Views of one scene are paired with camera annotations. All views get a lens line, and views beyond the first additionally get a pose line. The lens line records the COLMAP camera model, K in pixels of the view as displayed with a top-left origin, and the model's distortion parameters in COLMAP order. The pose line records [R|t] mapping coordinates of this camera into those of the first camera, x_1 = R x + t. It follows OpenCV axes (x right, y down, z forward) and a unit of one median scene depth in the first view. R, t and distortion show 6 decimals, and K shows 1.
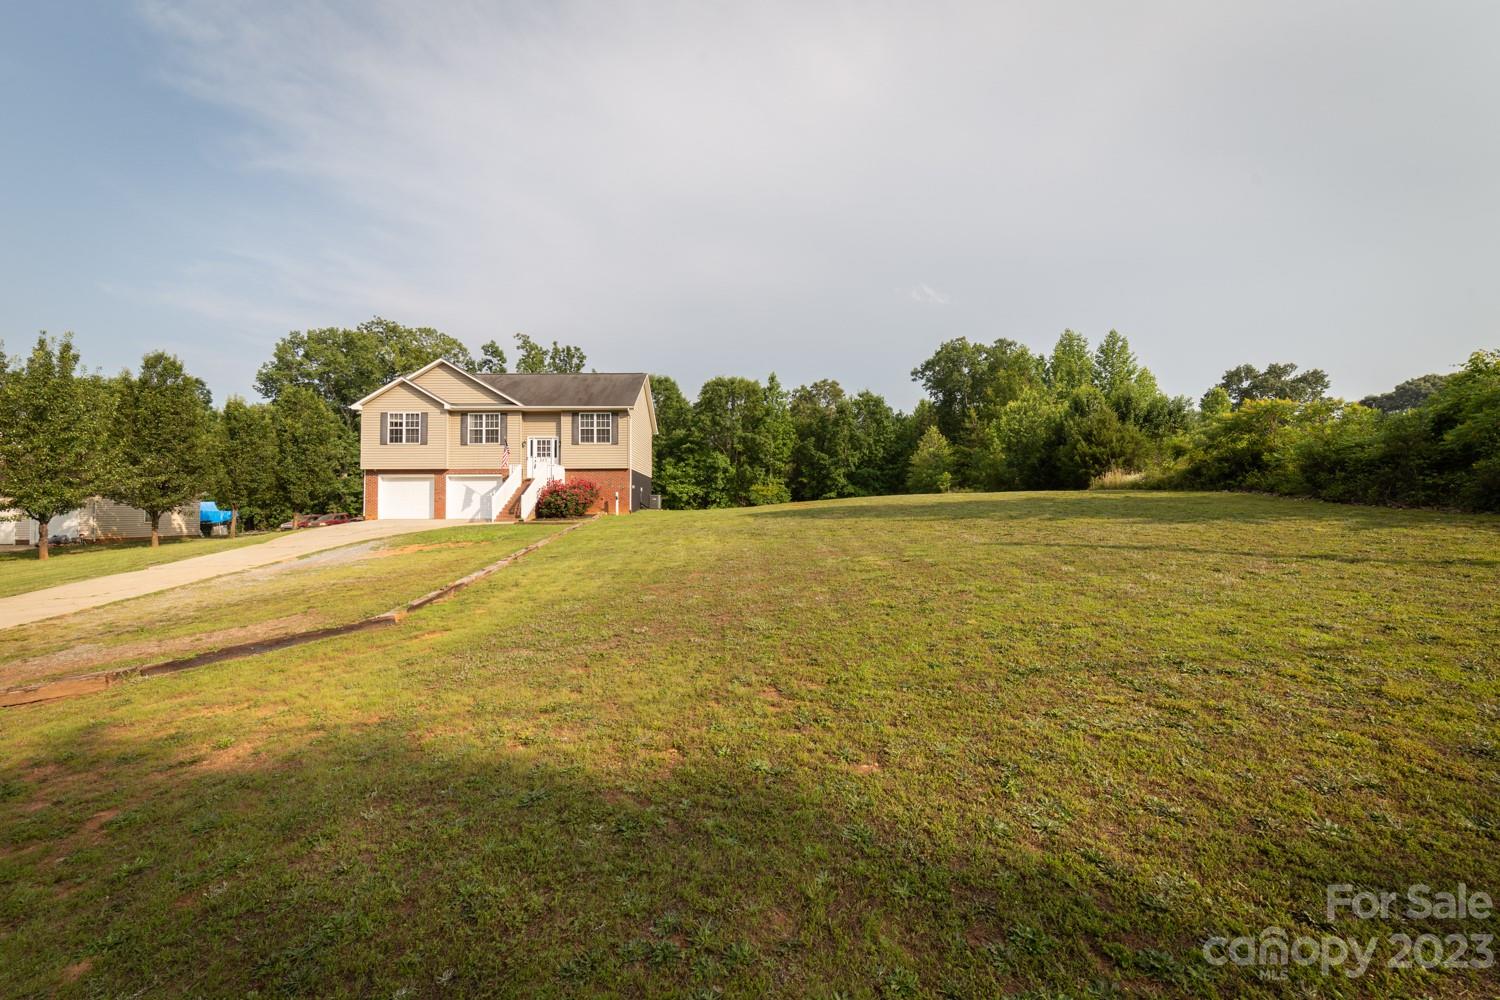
lens RADIAL K [[585.8, 0, 746.5], [0, 585.8, 494.4], [0, 0, 1]] dist [-0.019827, 0.007018]
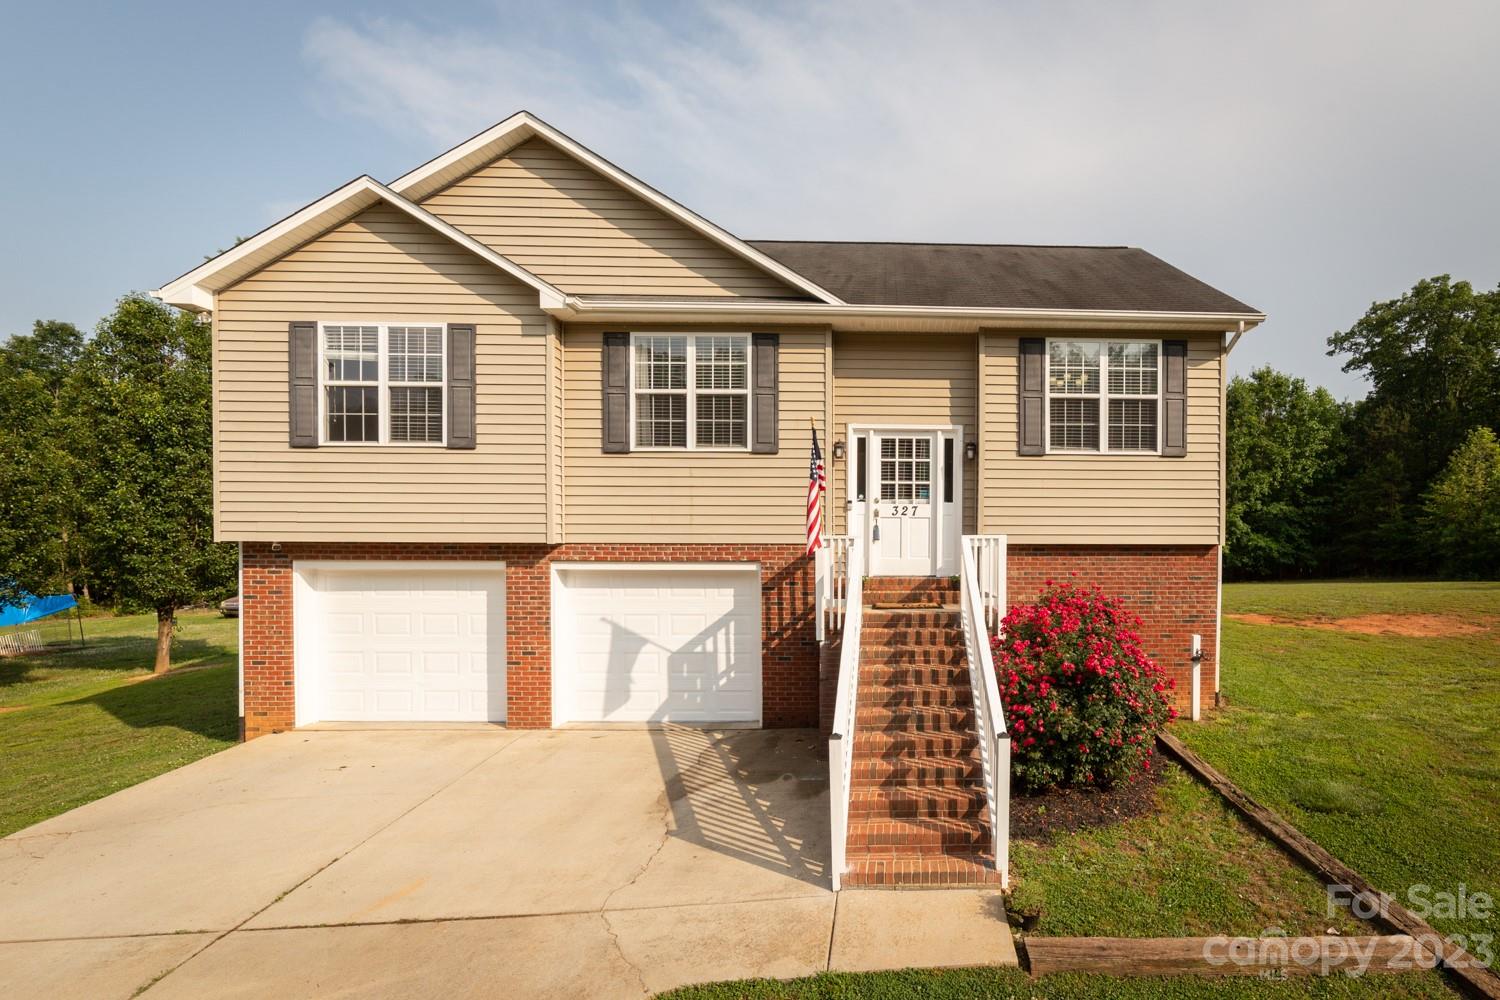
lens RADIAL K [[585.8, 0, 746.5], [0, 585.8, 494.4], [0, 0, 1]] dist [-0.019827, 0.007018]
pose [[0.999510, 0.010461, 0.029496, -0.432580], [-0.012608, 0.997212, 0.073552, -0.086153], [-0.028644, -0.073888, 0.996855, 0.731088]]
